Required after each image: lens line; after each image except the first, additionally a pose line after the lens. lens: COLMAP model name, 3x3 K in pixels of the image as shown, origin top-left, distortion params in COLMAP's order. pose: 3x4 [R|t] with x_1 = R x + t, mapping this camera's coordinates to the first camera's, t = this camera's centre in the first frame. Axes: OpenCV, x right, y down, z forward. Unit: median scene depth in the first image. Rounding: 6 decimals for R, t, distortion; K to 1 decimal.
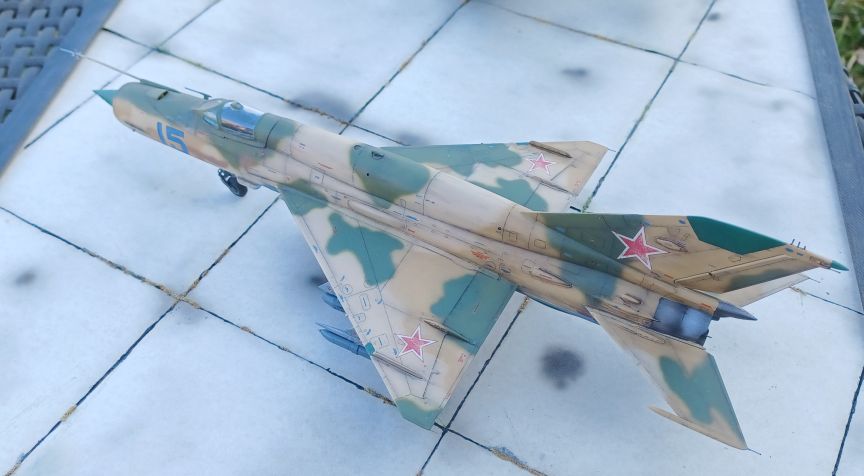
lens RADIAL K [[801.0, 0, 459.1], [0, 801.0, 238.4], [0, 0, 1]] dist [0.017536, 0.005494]
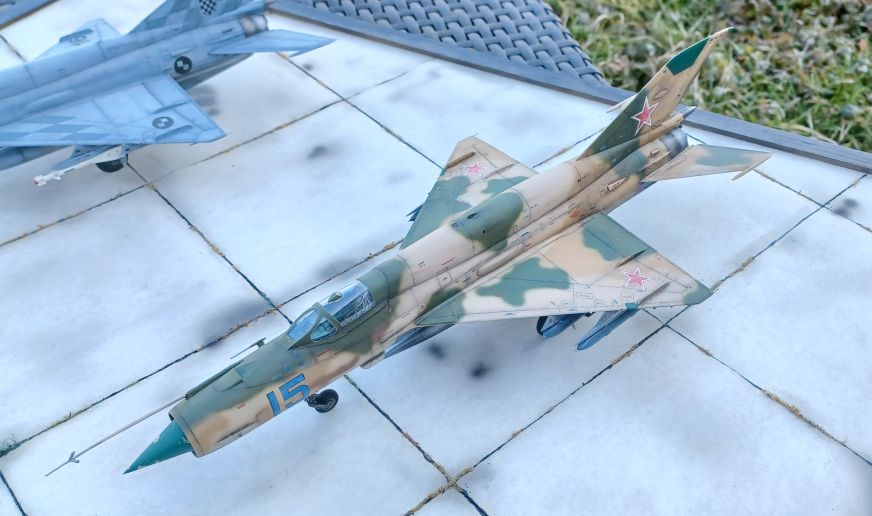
lens RADIAL K [[891.1, 0, 436.0], [0, 891.1, 258.0], [0, 0, 1]] dist [0.022920, 0.006289]
pose [[0.364032, -0.610544, 0.703361, -0.956385], [0.711450, 0.669657, 0.213069, -0.341070], [-0.601099, 0.422842, 0.678148, 0.229040]]
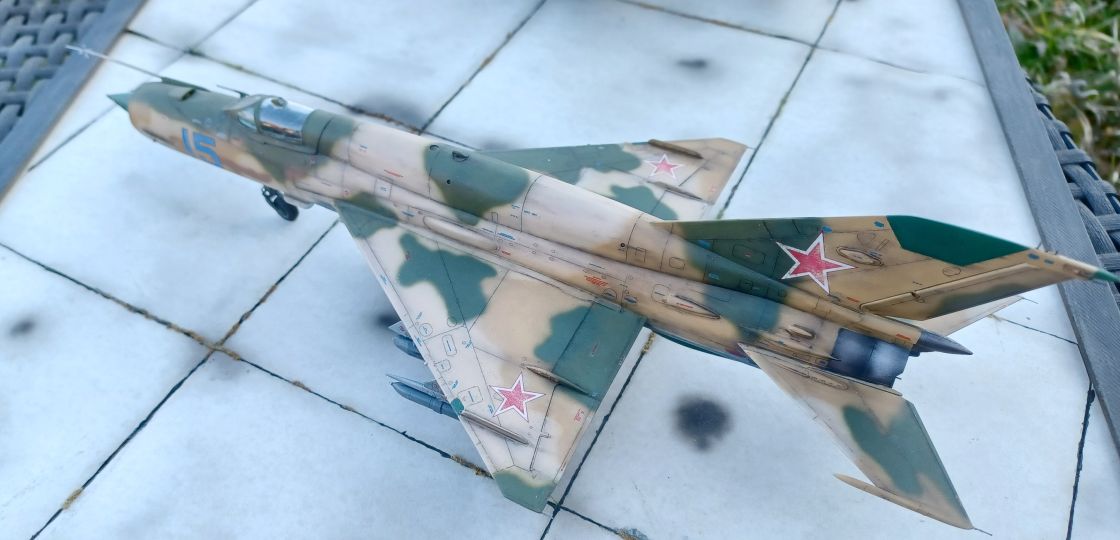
lens RADIAL K [[841.3, 0, 546.3], [0, 841.3, 286.2], [0, 0, 1]] dist [0.001455, -0.001362]
pose [[0.999623, -0.026557, 0.006985, -0.025950], [0.026506, 0.999622, 0.007331, 0.017366], [-0.007177, -0.007143, 0.999949, 0.174553]]
